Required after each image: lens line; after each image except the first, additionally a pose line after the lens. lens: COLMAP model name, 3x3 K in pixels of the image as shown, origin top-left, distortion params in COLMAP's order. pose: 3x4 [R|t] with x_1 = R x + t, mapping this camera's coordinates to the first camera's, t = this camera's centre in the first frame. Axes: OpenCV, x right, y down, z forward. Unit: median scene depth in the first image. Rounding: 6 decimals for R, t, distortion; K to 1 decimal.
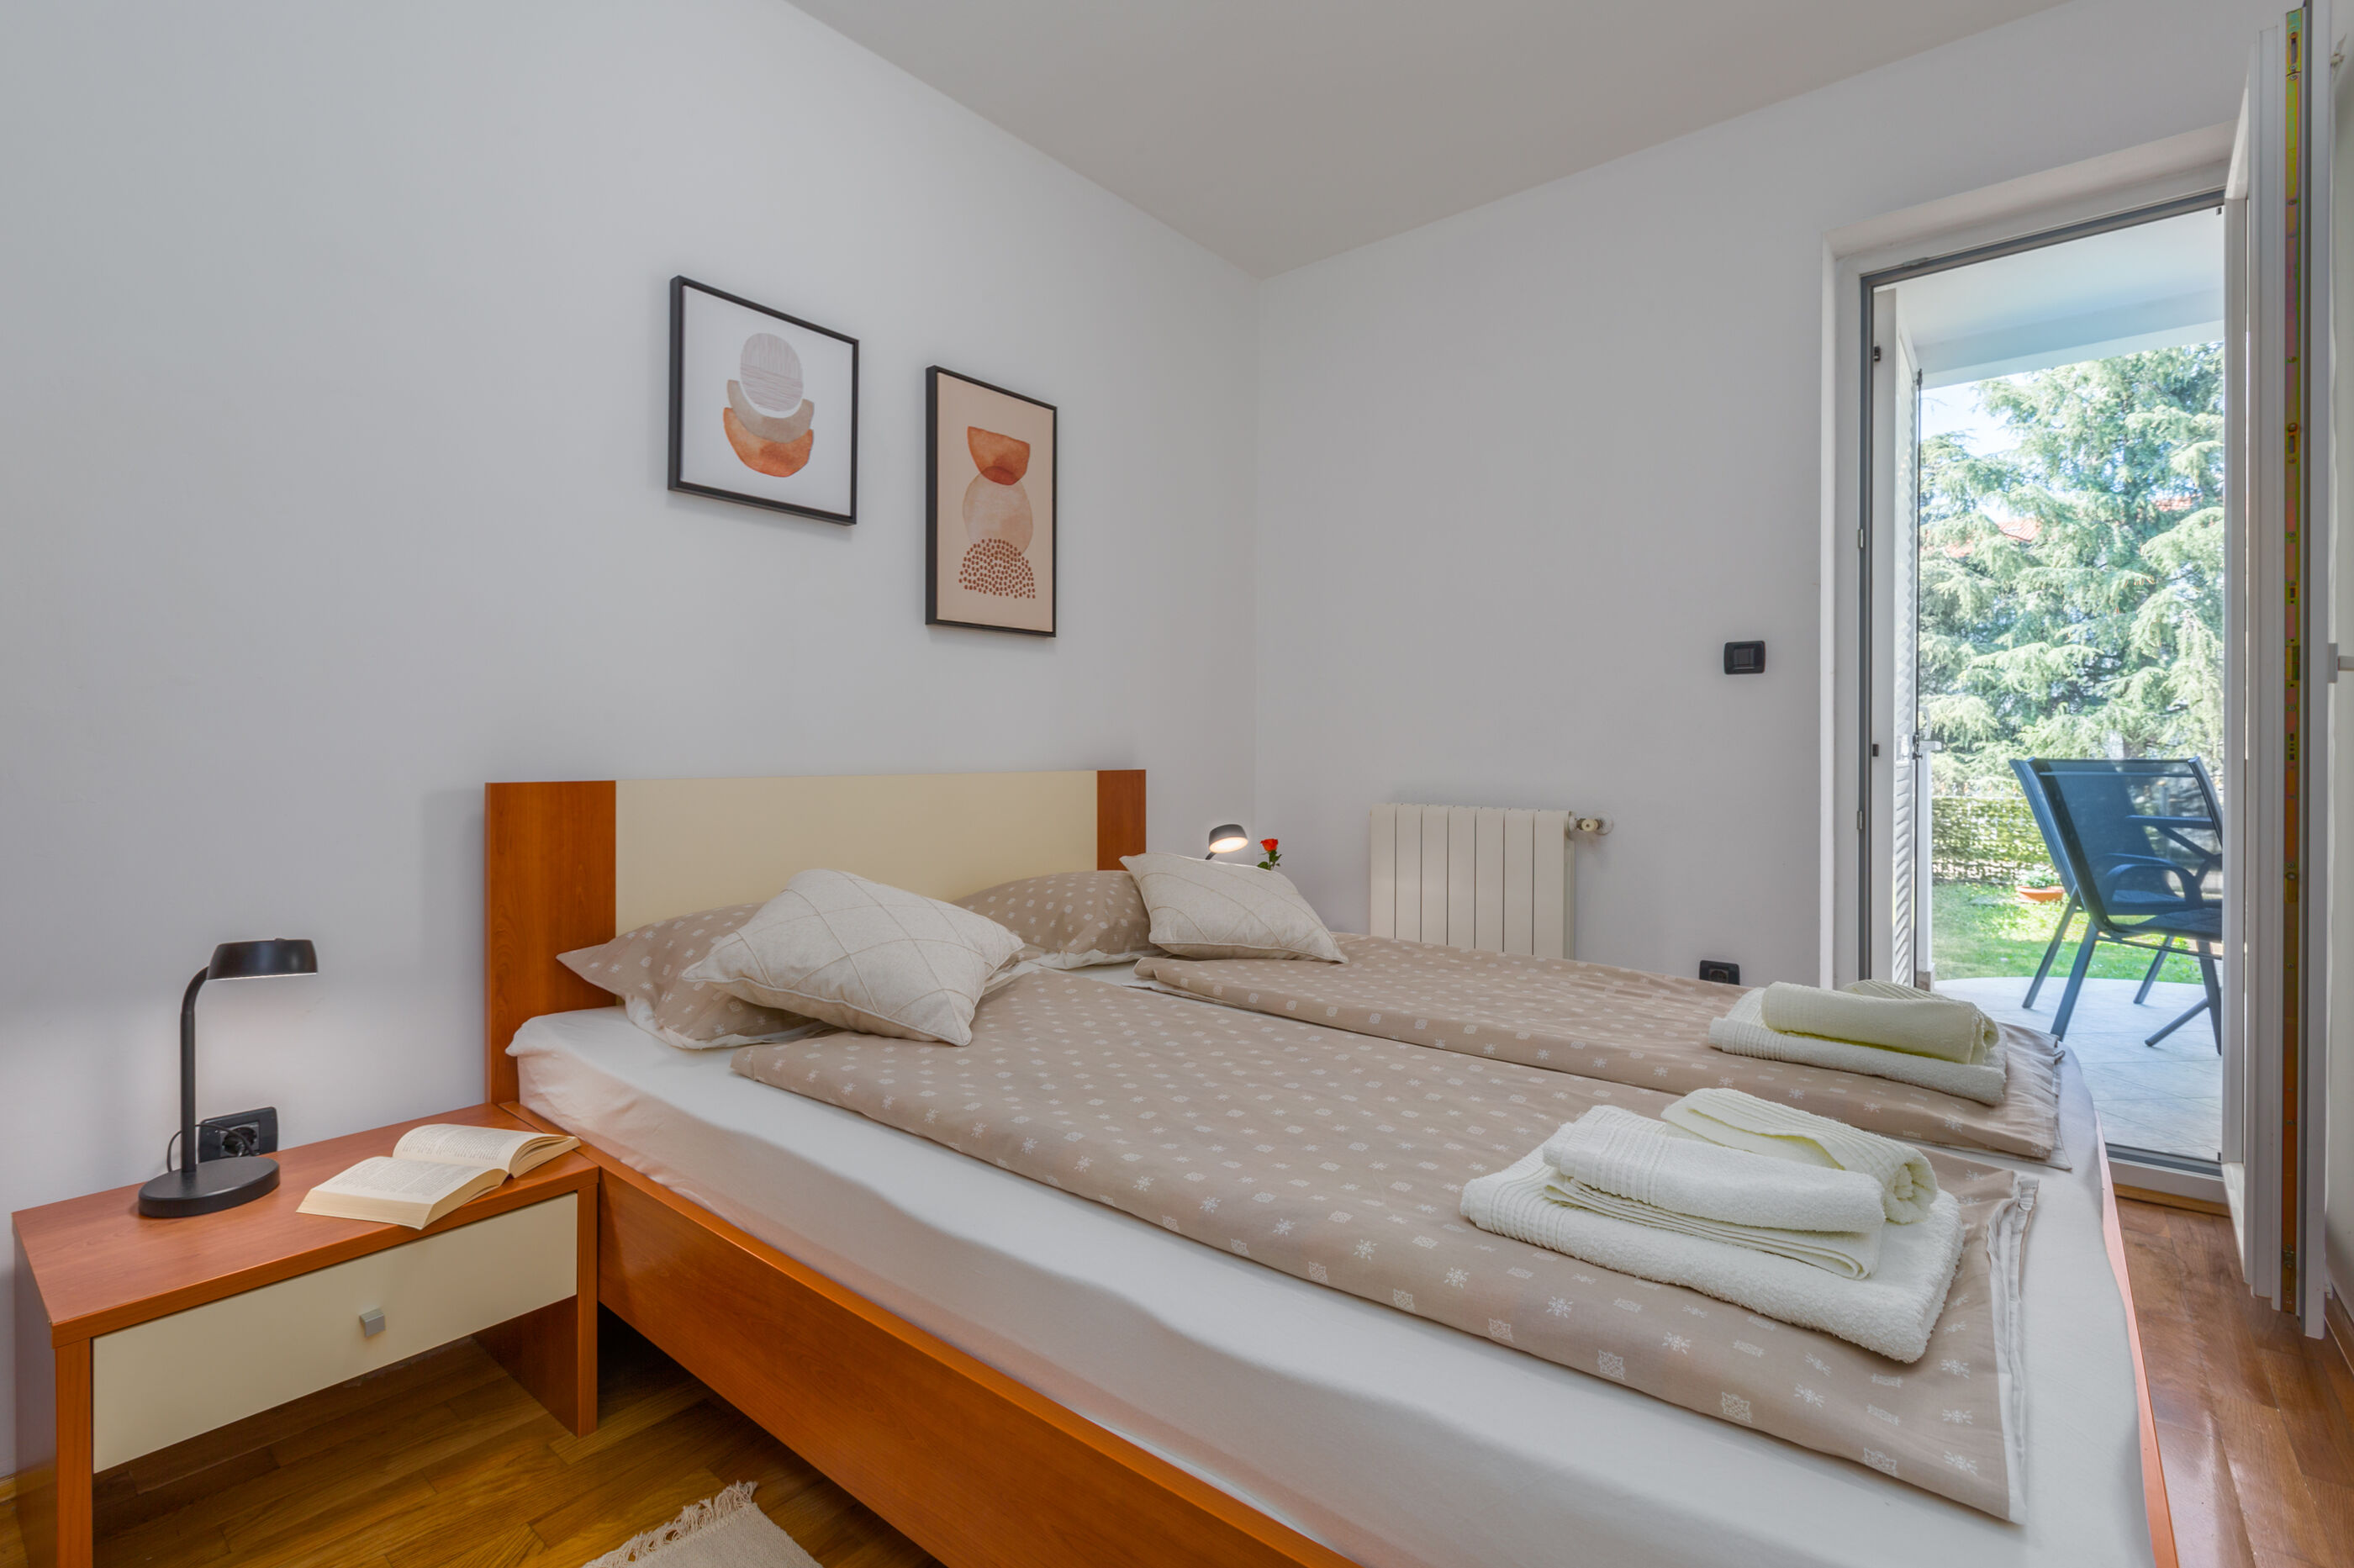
lens RADIAL K [[1081.4, 0, 1146.9], [0, 1081.4, 772.9], [0, 0, 1]] dist [0.000341, -0.000255]
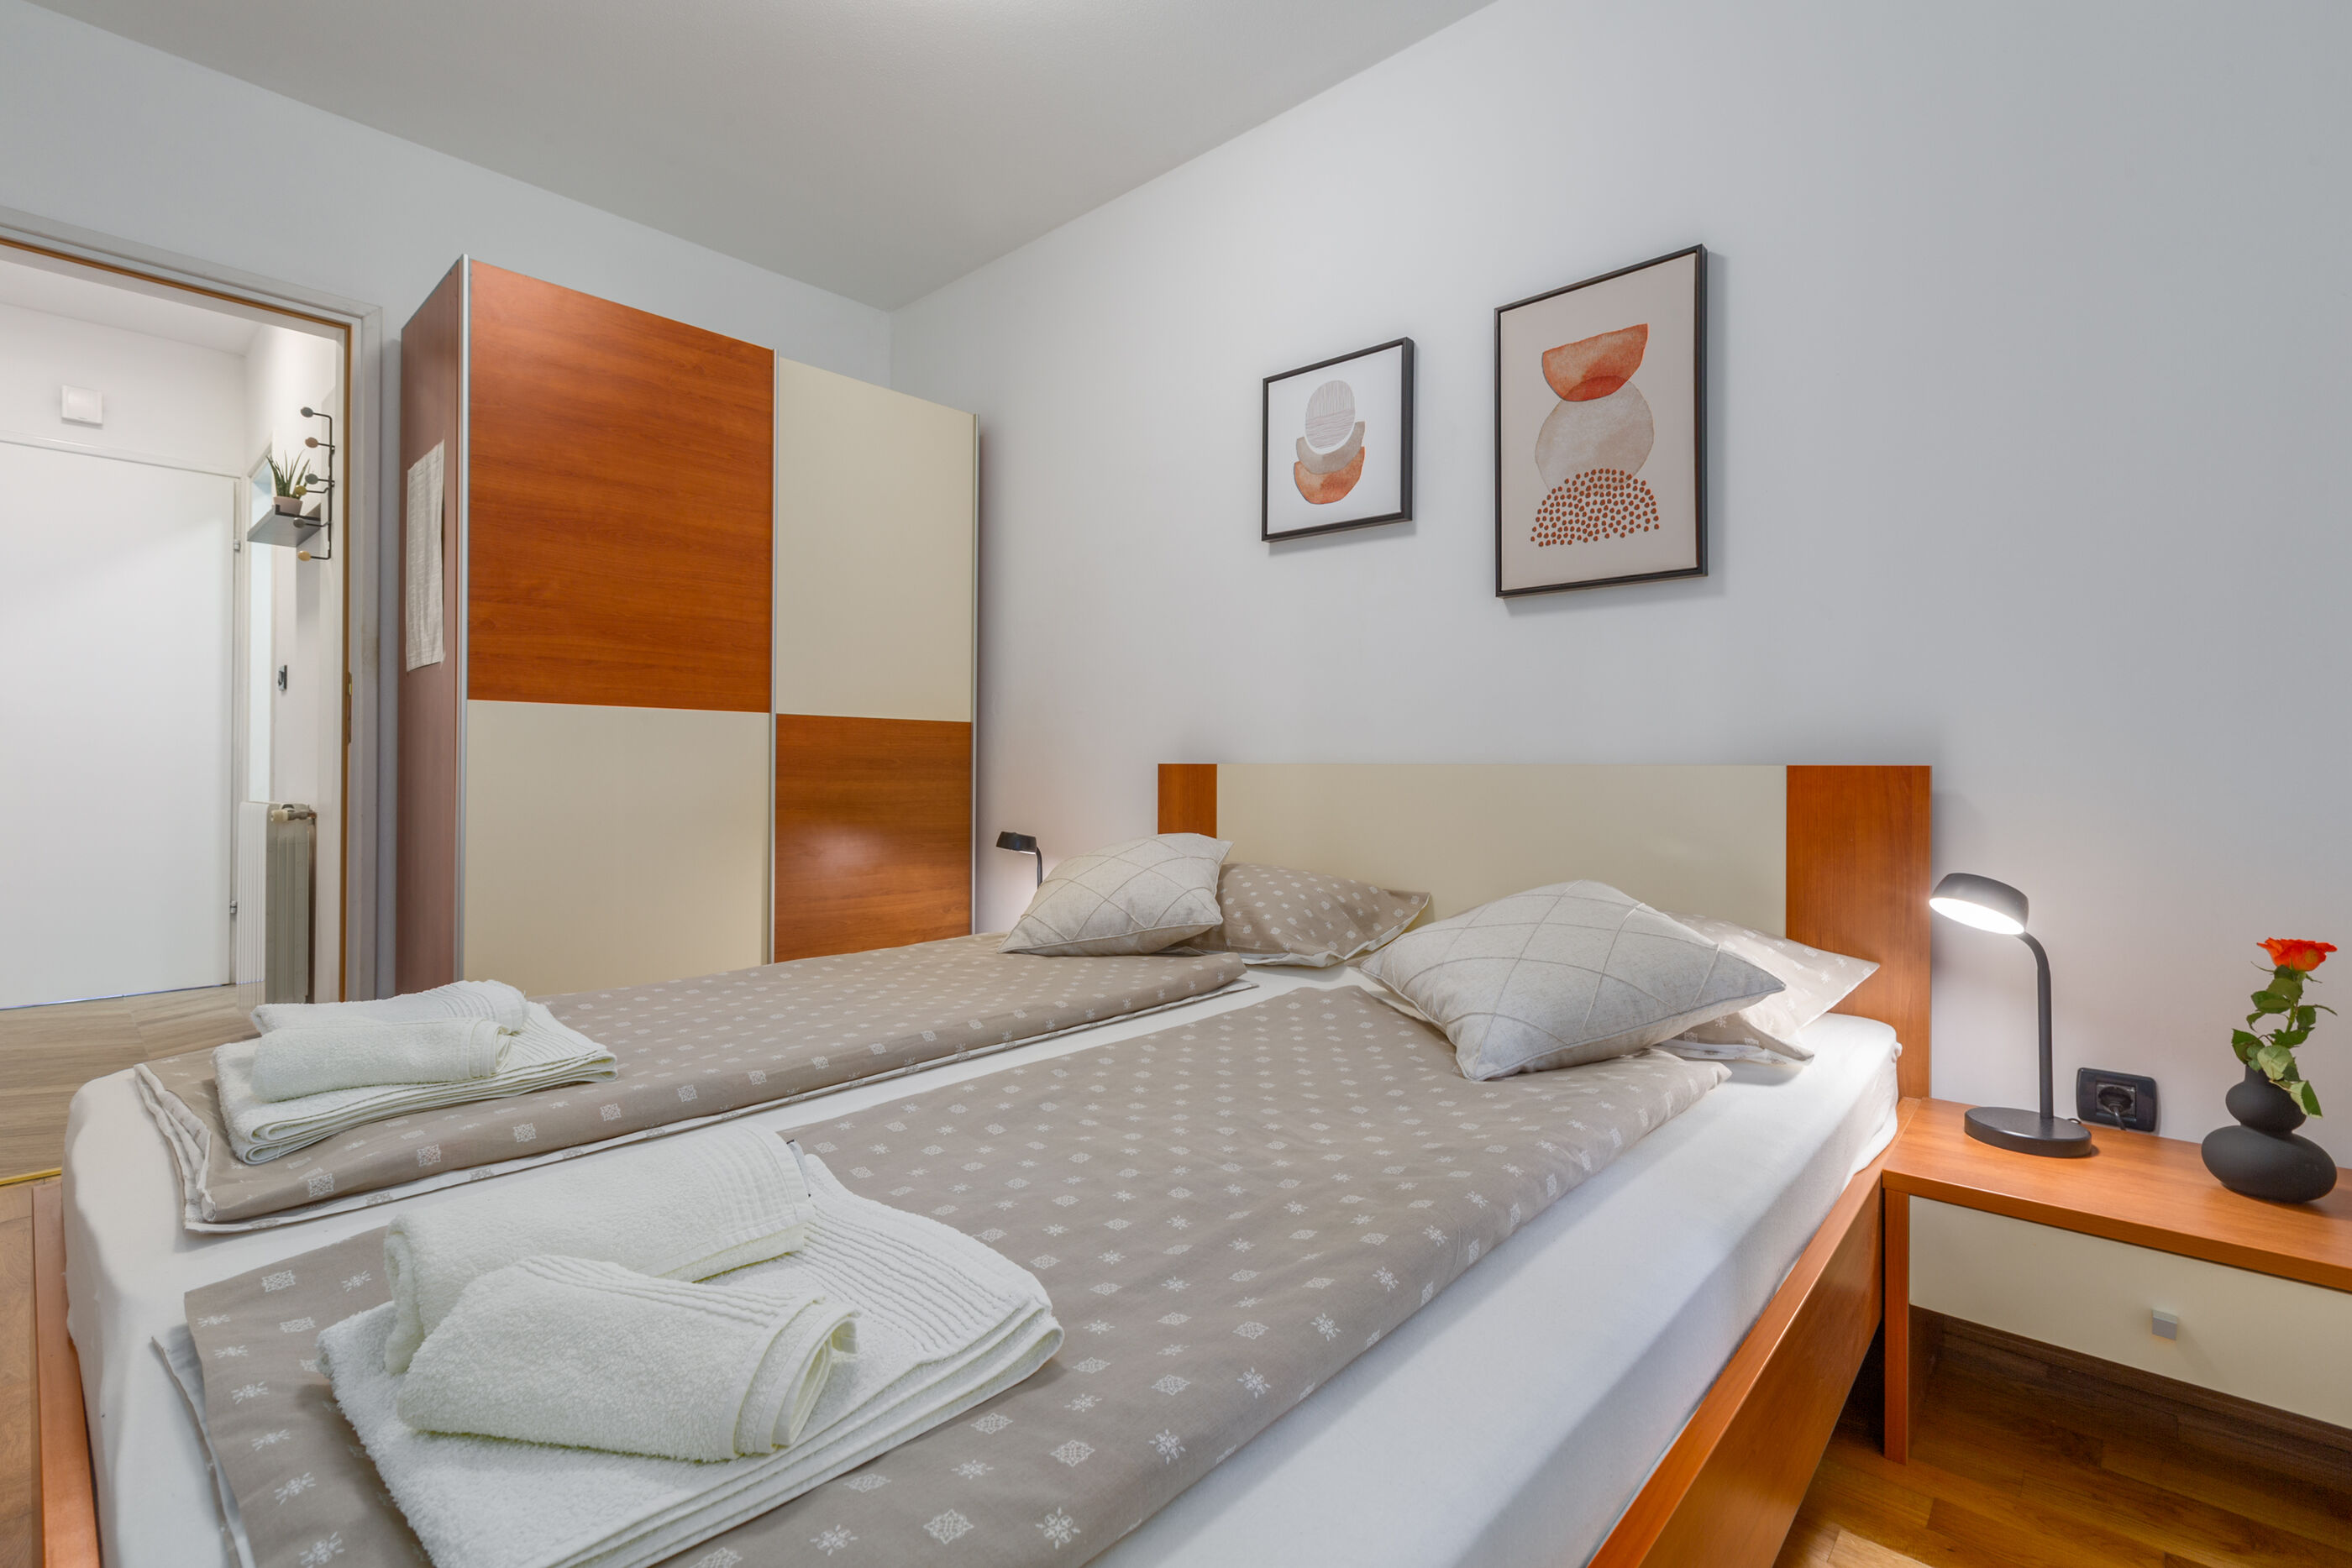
lens RADIAL K [[1080.4, 0, 1160.8], [0, 1080.4, 753.2], [0, 0, 1]] dist [0.000341, -0.000255]
pose [[-0.057793, 0.005646, -0.998313, 0.692534], [-0.009016, 0.999940, 0.006177, -0.010896], [0.998288, 0.009358, -0.057739, 0.752119]]
